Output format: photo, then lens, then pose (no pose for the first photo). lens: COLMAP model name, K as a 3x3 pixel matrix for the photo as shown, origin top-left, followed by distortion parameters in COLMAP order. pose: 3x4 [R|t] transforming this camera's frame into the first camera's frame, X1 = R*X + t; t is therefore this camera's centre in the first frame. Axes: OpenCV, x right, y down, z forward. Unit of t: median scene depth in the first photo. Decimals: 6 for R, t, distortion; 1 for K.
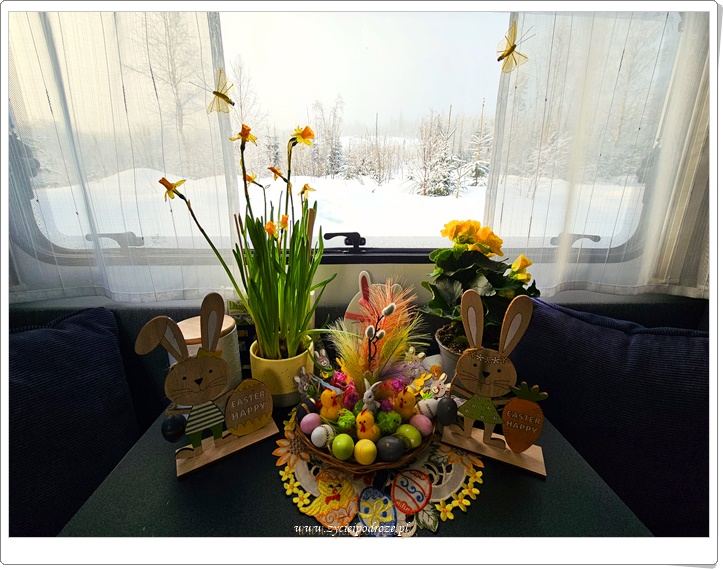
lens RADIAL K [[306.0, 0, 361.5], [0, 306.0, 284.5], [0, 0, 1]] dist [-0.016355, -0.000079]
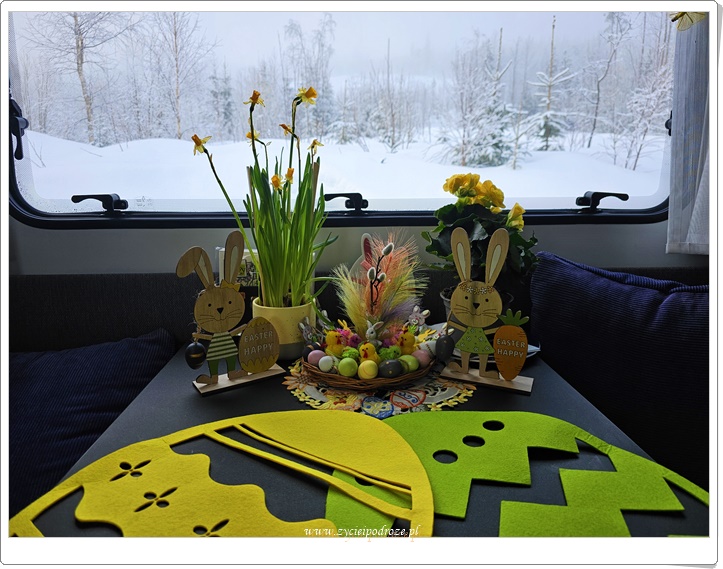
lens RADIAL K [[514.3, 0, 354.1], [0, 514.3, 285.0], [0, 0, 1]] dist [-0.003646, -0.003165]
pose [[0.999706, -0.007427, -0.023066, 0.006692], [0.005935, 0.997927, -0.064087, 0.278310], [0.023494, 0.063931, 0.997678, -0.722613]]
